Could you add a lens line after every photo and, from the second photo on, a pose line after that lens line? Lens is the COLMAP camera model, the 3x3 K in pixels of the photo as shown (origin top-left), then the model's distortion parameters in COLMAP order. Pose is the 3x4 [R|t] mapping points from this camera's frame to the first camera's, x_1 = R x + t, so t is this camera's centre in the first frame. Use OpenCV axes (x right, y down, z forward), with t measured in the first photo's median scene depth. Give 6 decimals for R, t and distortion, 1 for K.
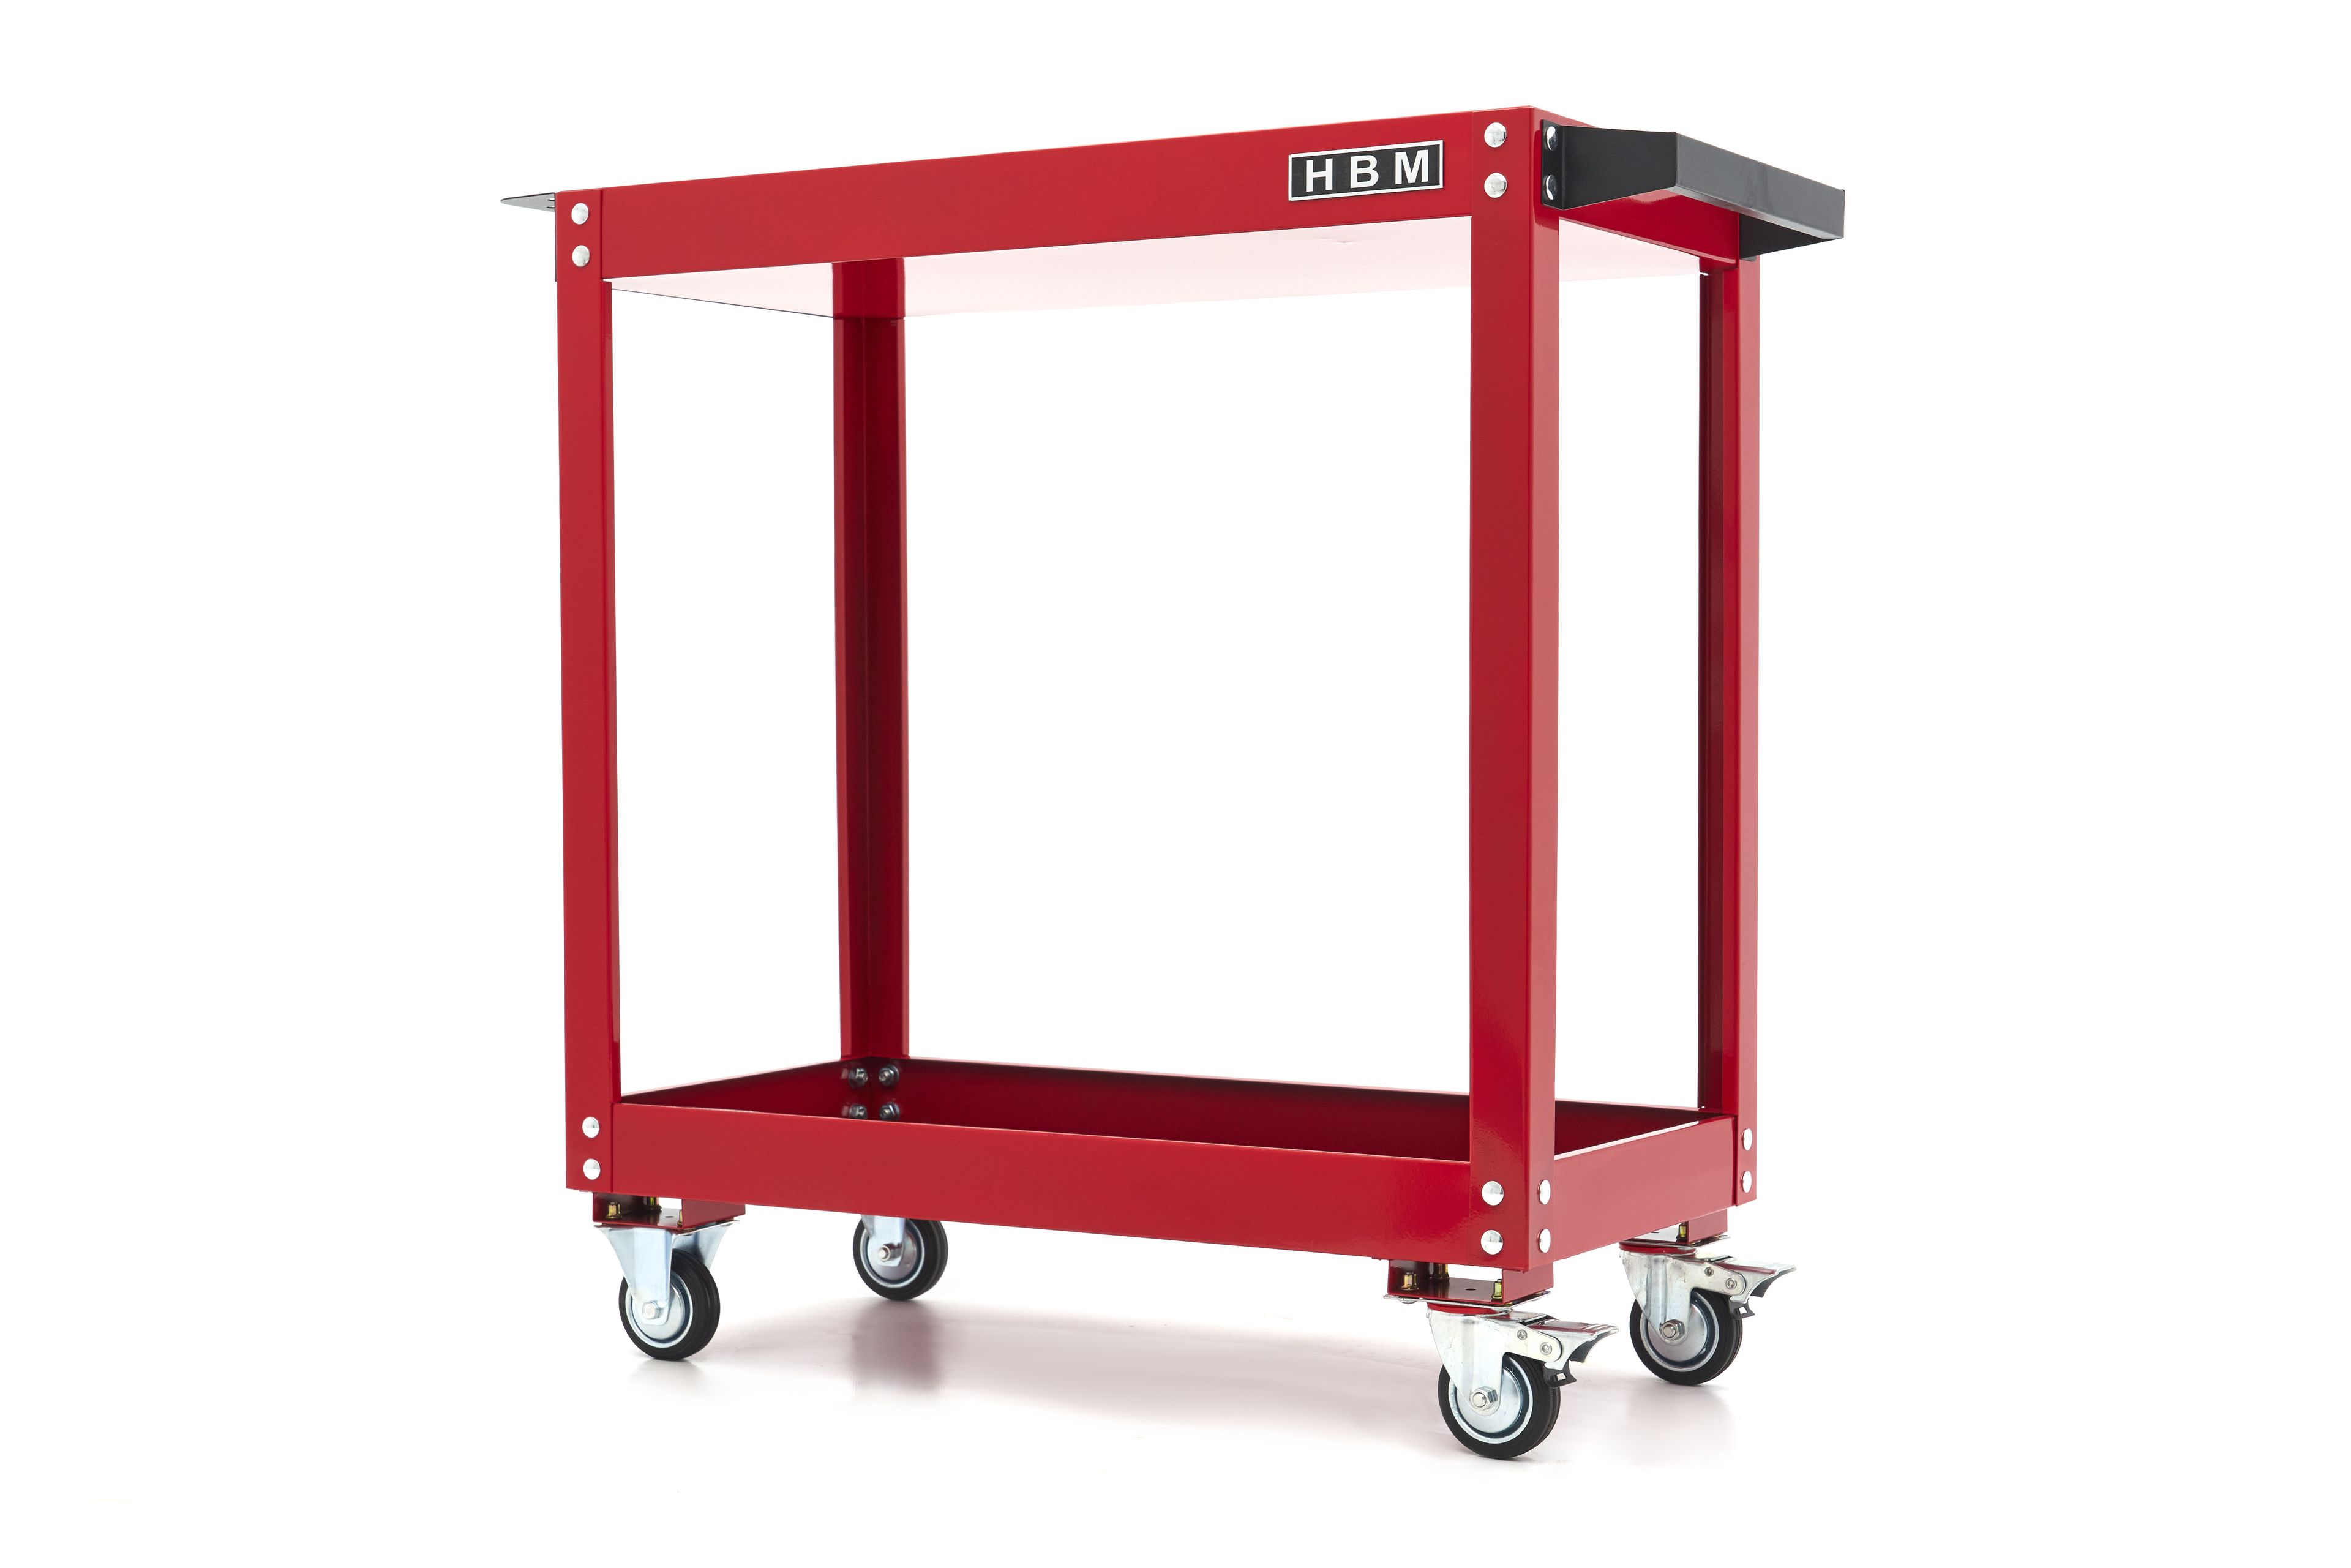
lens RADIAL K [[3700.5, 0, 1176.9], [0, 3700.5, 783.2], [0, 0, 1]] dist [0.017197, 0.000000]
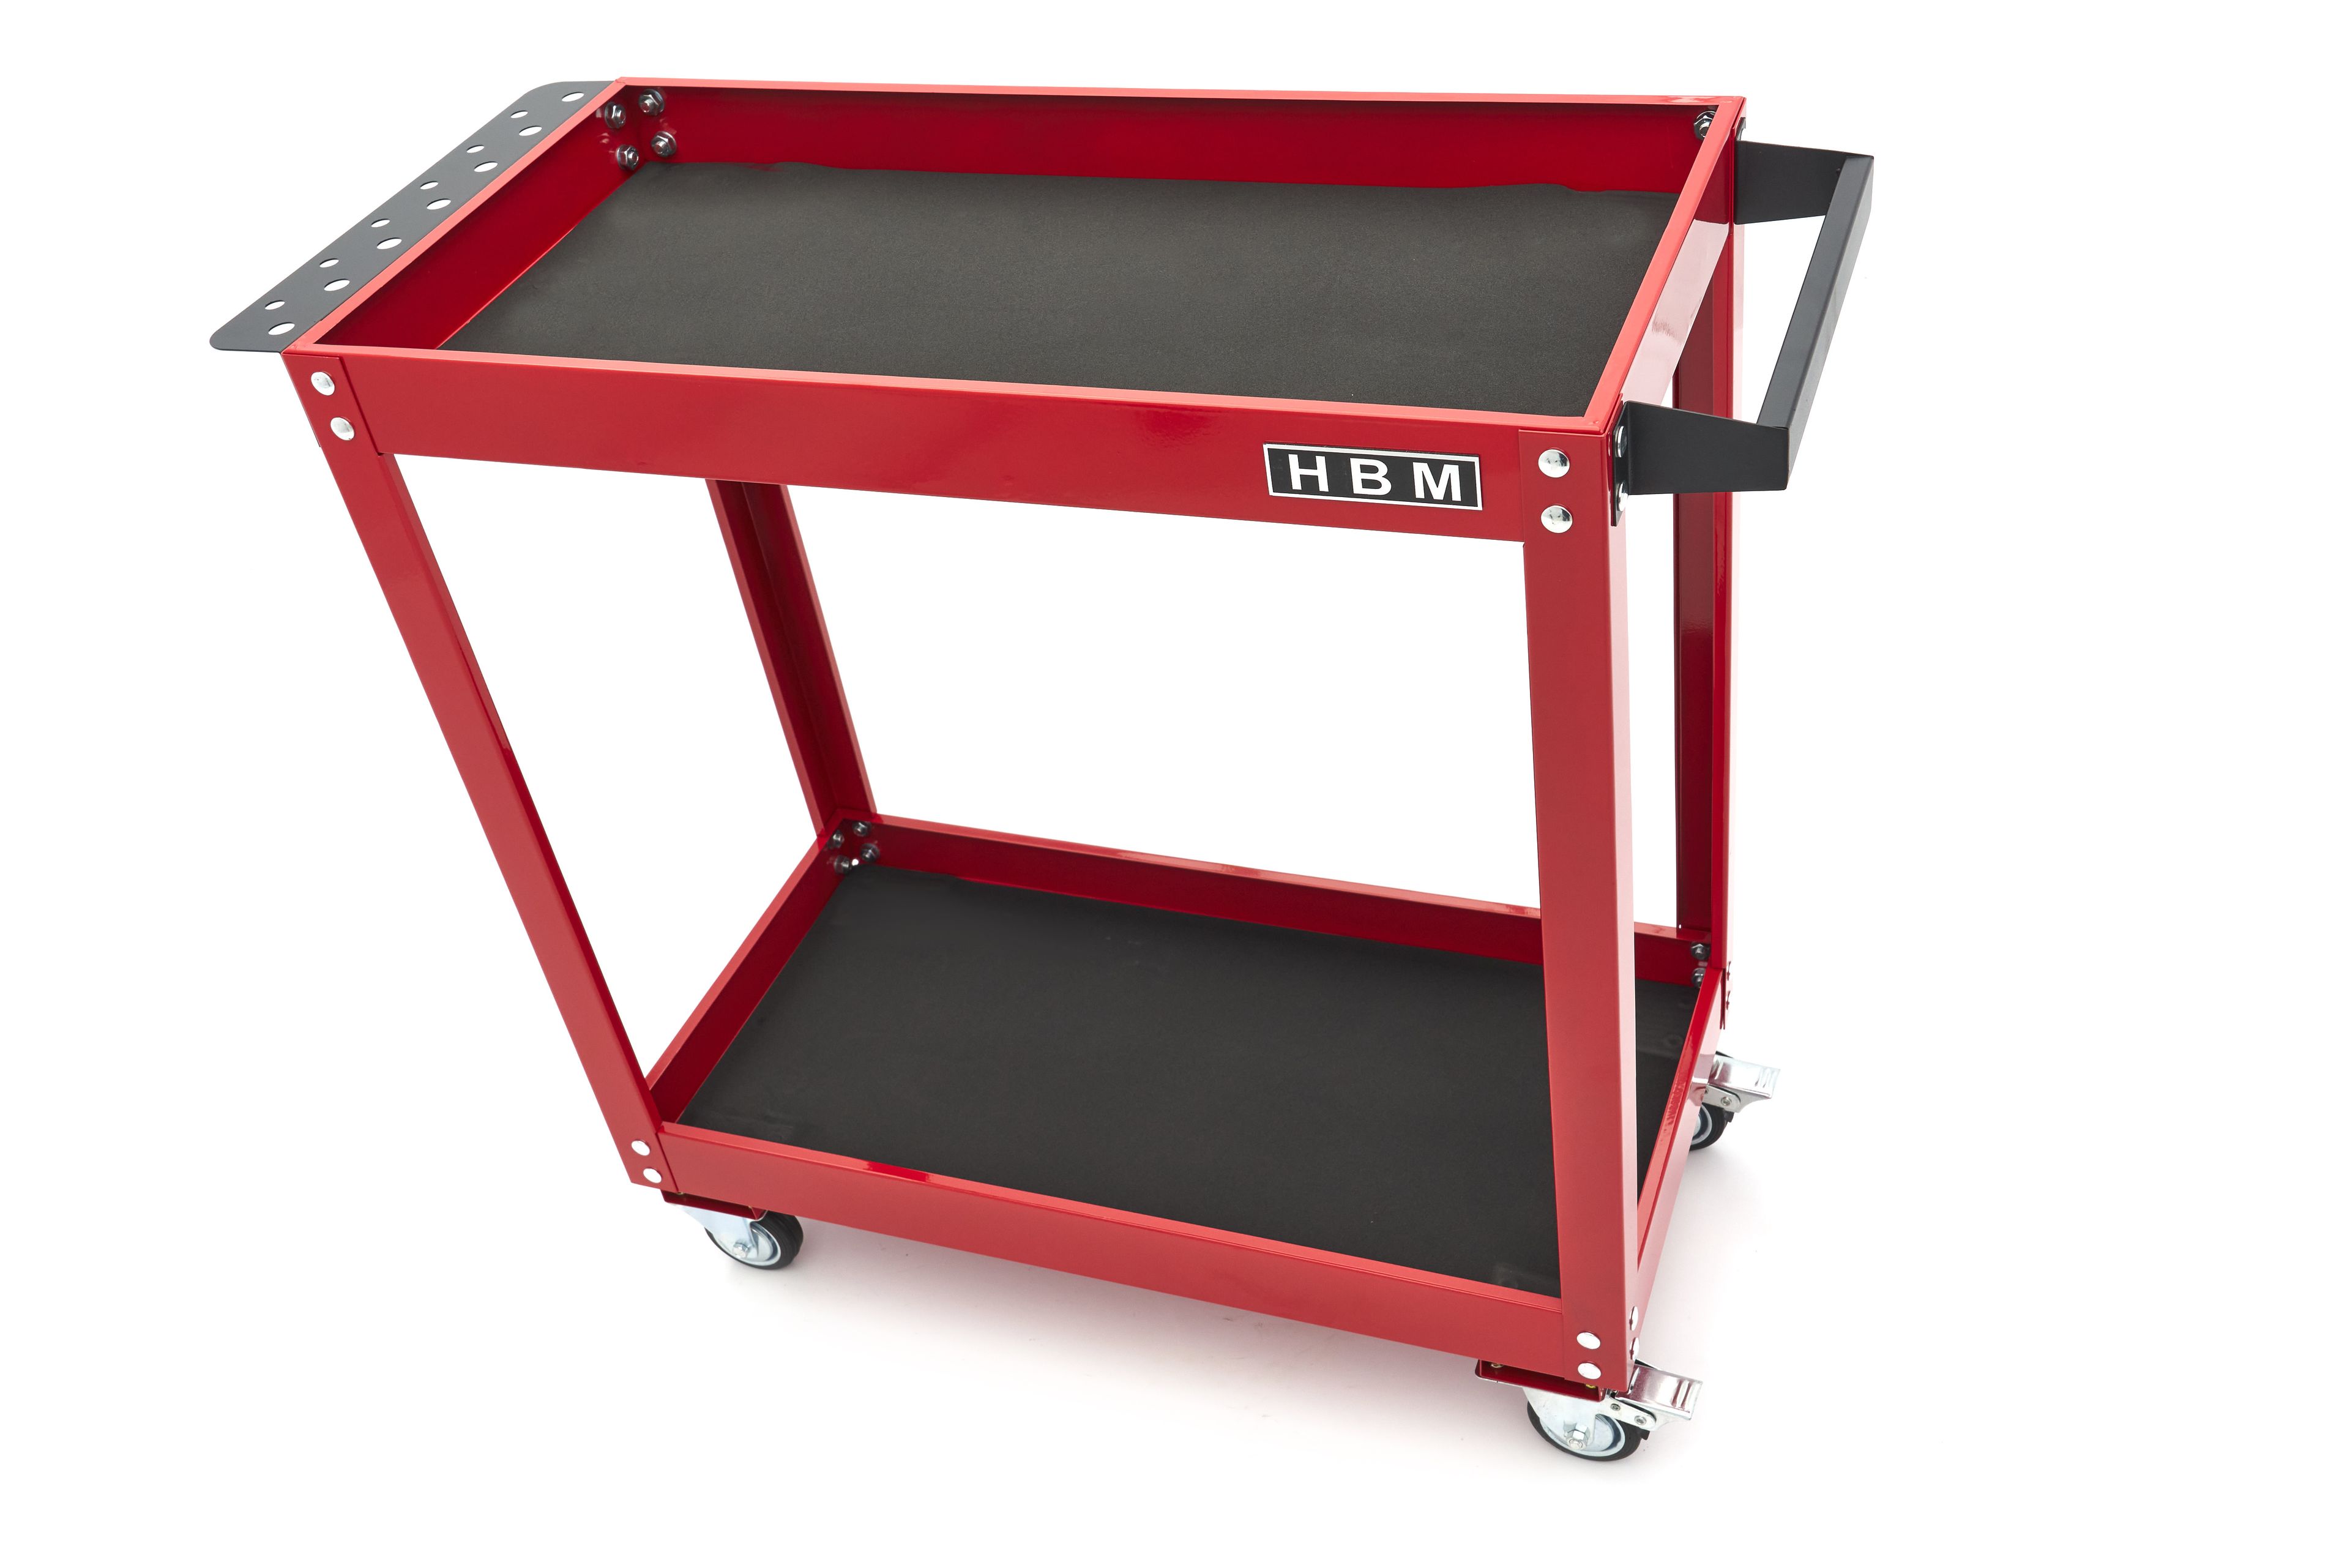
lens RADIAL K [[2298.5, 0, 1156.3], [0, 2298.5, 773.3], [0, 0, 1]] dist [0.087853, 0.000000]
pose [[0.974975, -0.214943, 0.056769, -0.034808], [0.142826, 0.801295, 0.580971, -0.404510], [-0.170365, -0.558325, 0.811942, 0.576302]]
